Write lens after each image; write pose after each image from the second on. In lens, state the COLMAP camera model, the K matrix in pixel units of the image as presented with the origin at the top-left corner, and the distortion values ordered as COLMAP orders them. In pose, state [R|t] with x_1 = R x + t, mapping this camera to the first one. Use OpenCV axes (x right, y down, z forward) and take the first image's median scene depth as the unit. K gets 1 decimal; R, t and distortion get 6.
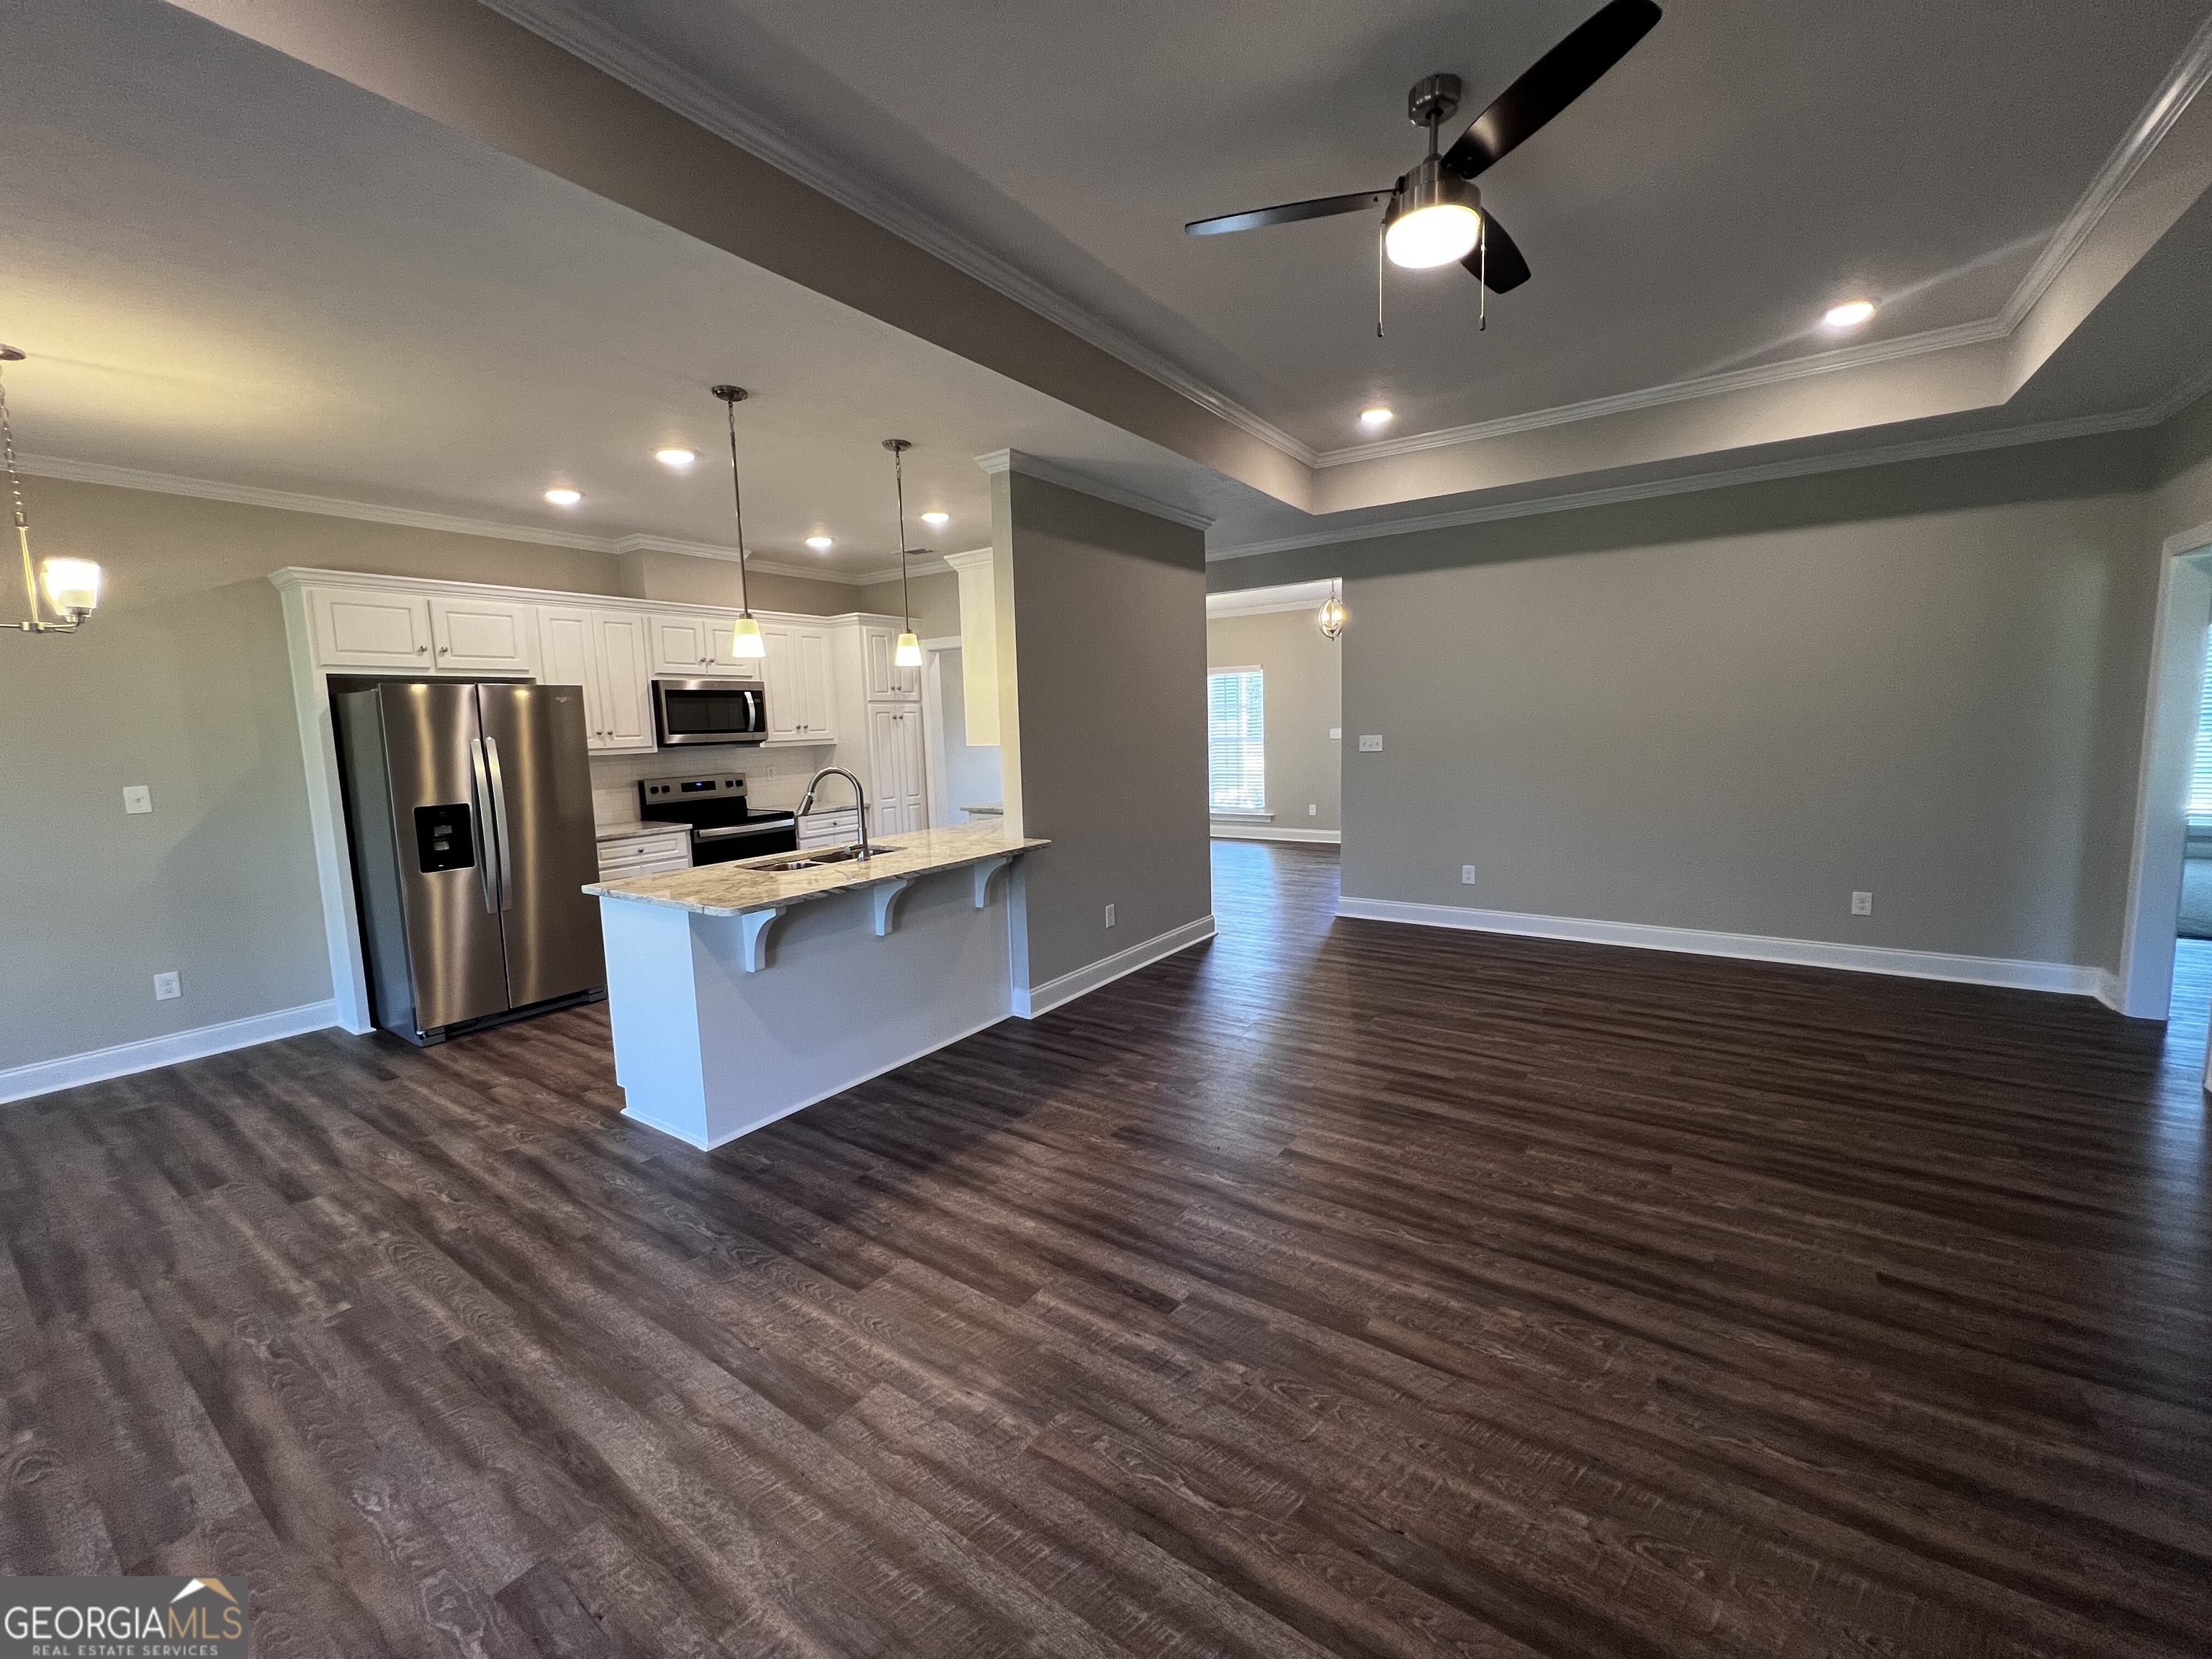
lens RADIAL K [[887.3, 0, 1101.9], [0, 887.3, 824.6], [0, 0, 1]] dist [0.002126, 0.000106]
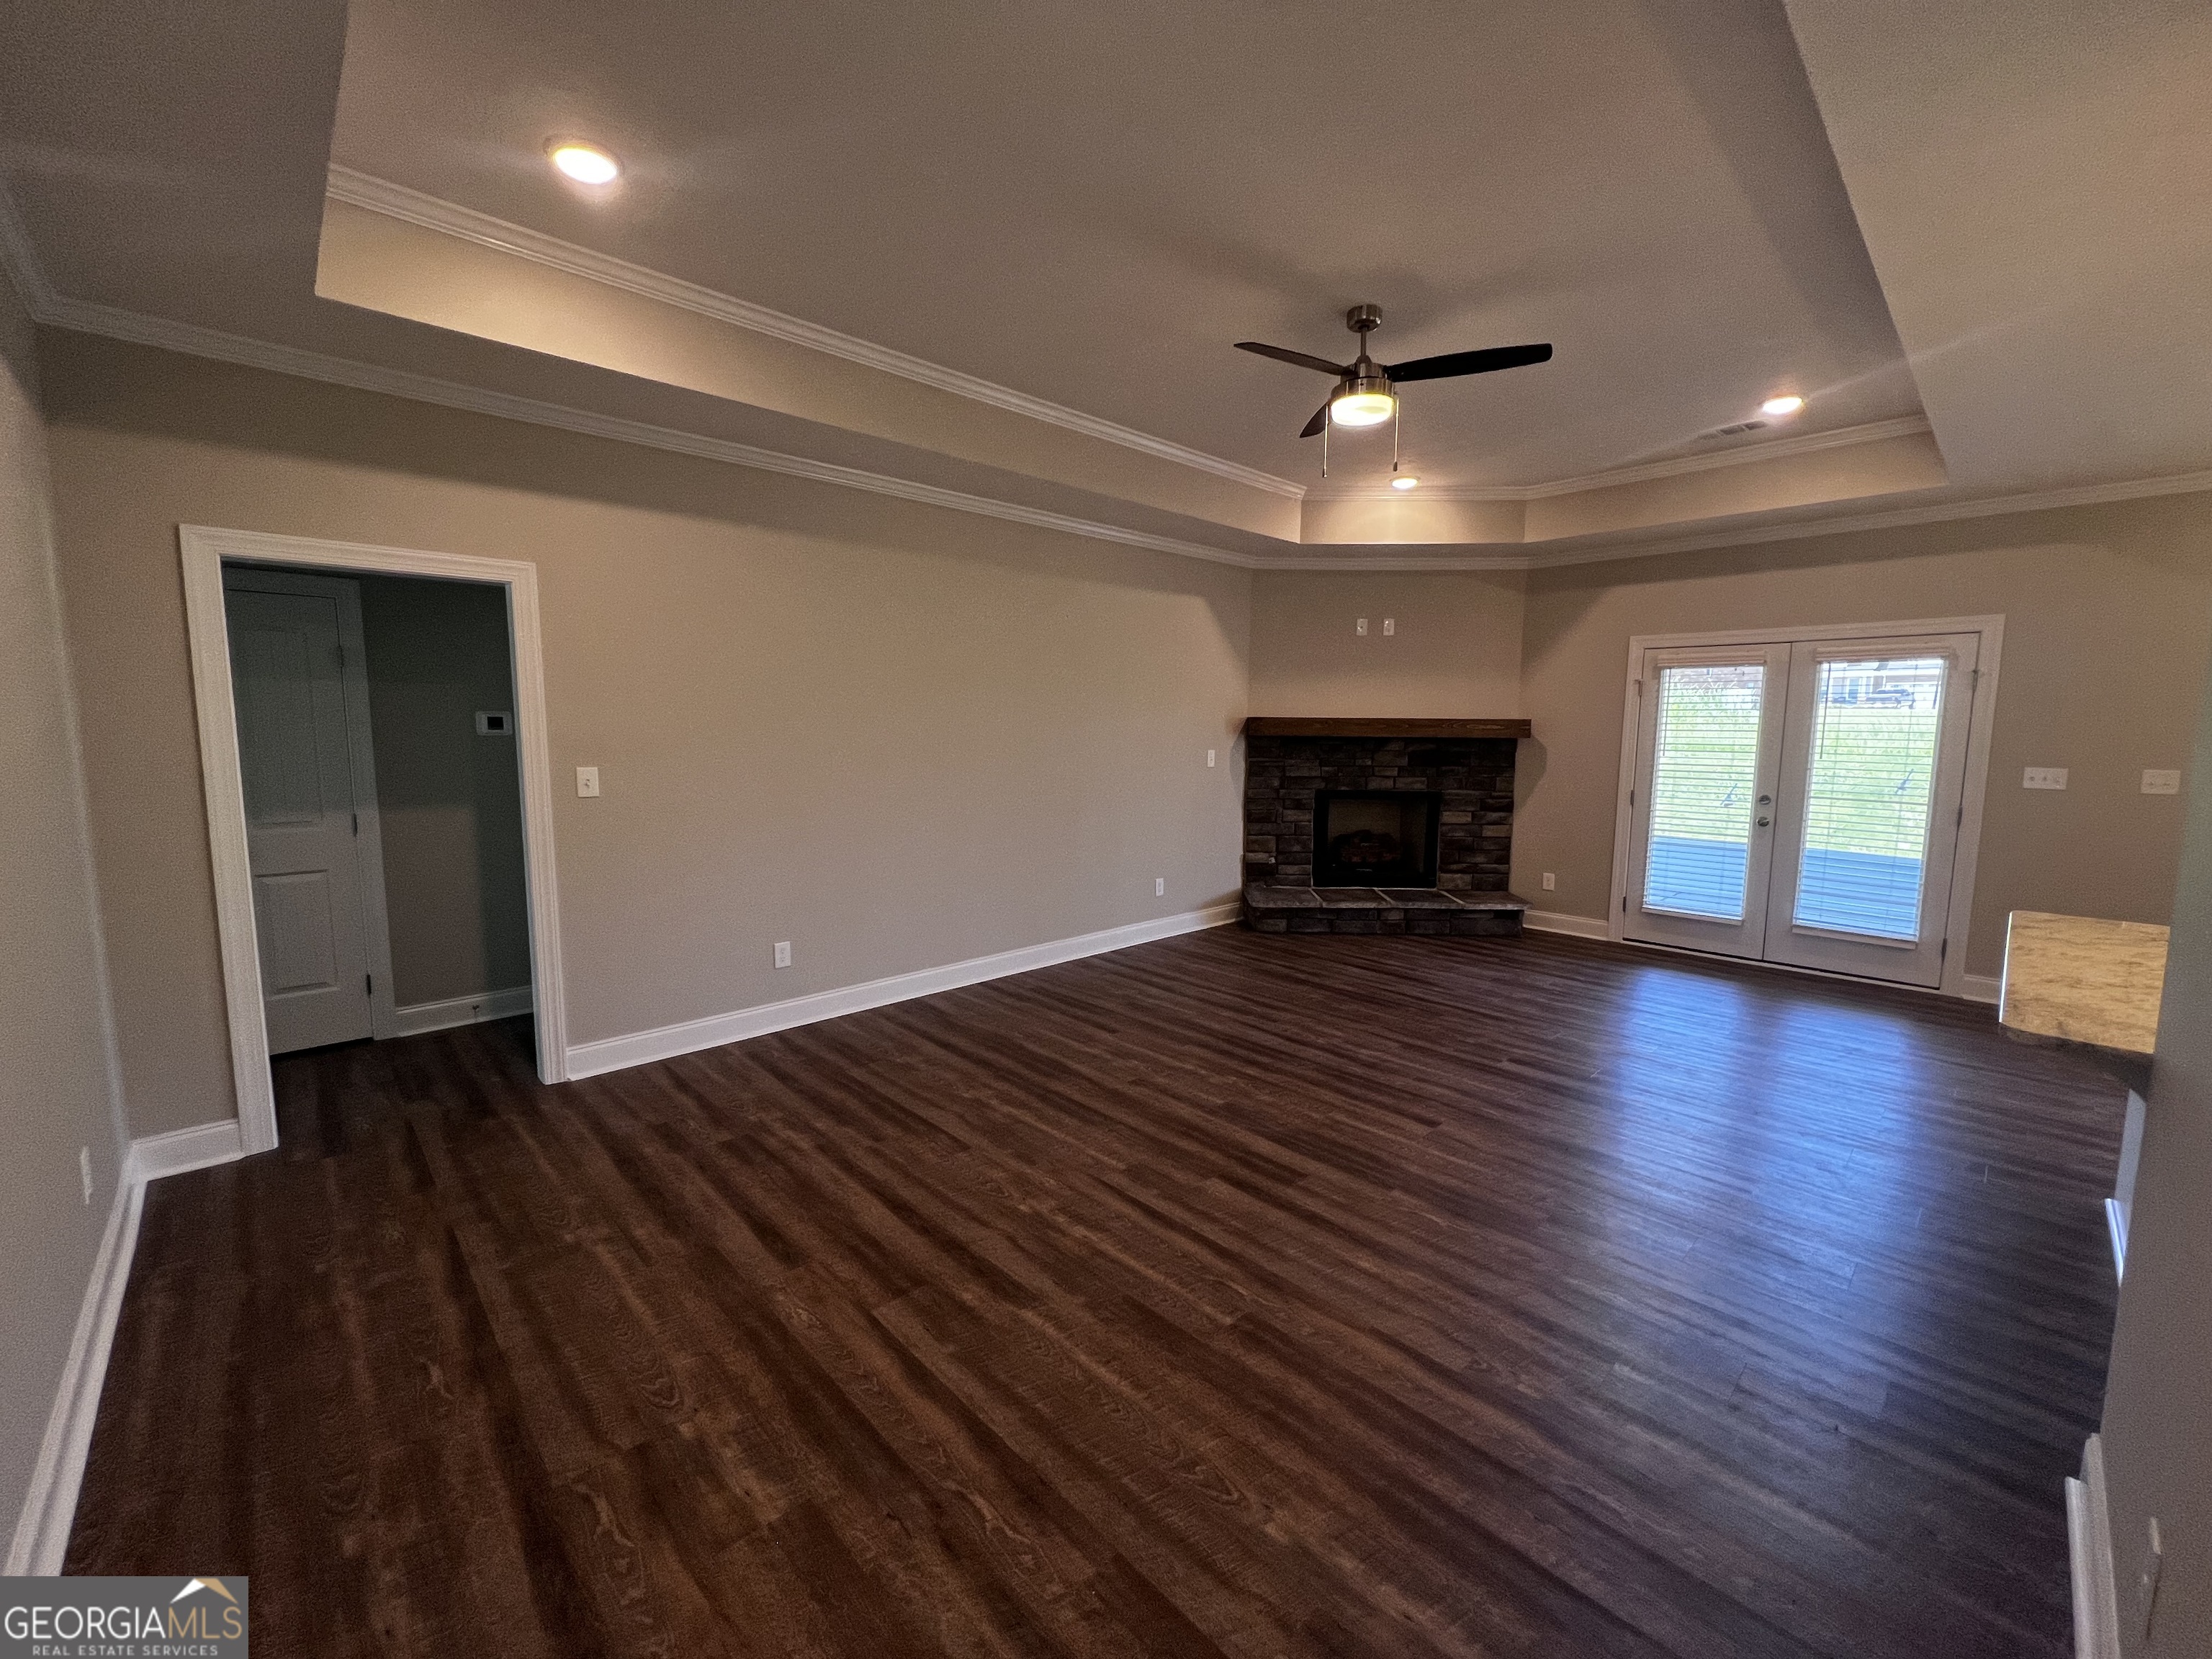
lens RADIAL K [[887.3, 0, 1101.9], [0, 887.3, 824.6], [0, 0, 1]] dist [0.002126, 0.000106]
pose [[-0.980347, -0.000767, 0.197281, 0.522169], [0.042680, 0.975487, 0.215881, -0.340815], [-0.192610, 0.220058, -0.956282, 2.710463]]
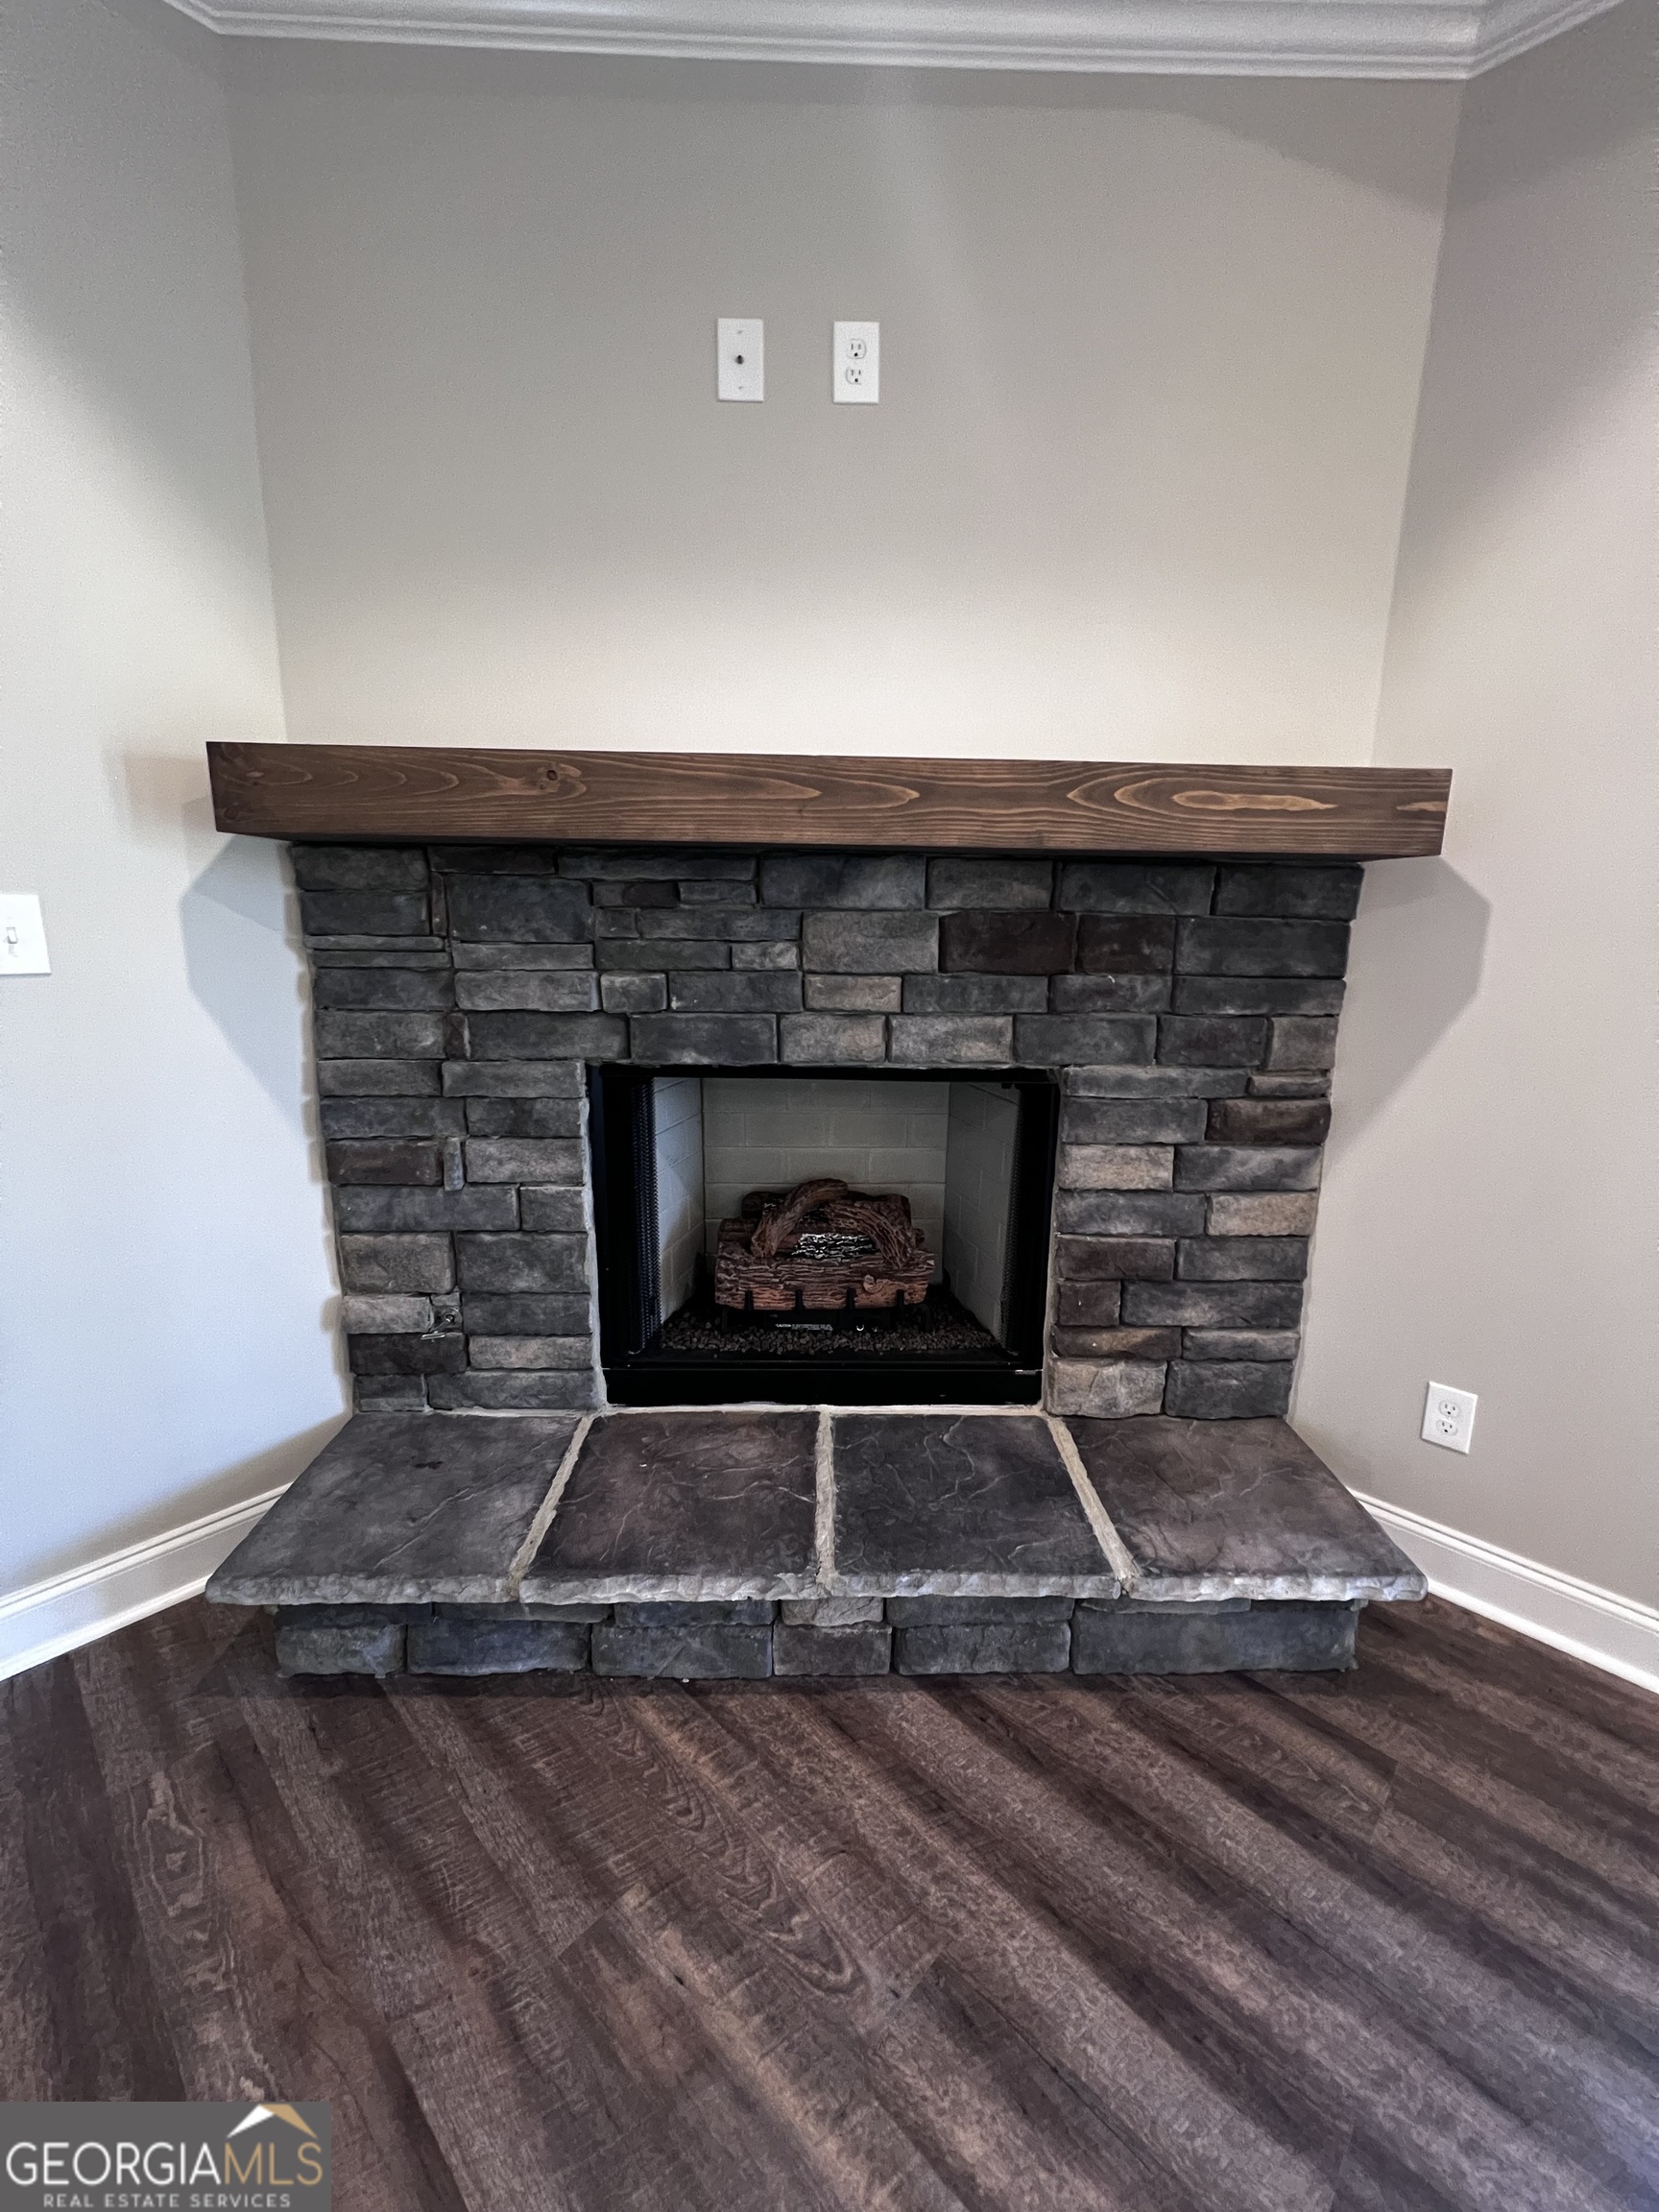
lens RADIAL K [[887.2, 0, 837.2], [0, 887.2, 1100.7], [0, 0, 1]] dist [0.000382, -0.000162]
pose [[-0.990313, -0.016055, 0.137924, 0.089423], [0.028474, 0.948705, 0.314877, 0.010844], [-0.135905, 0.315754, -0.939058, 0.422883]]
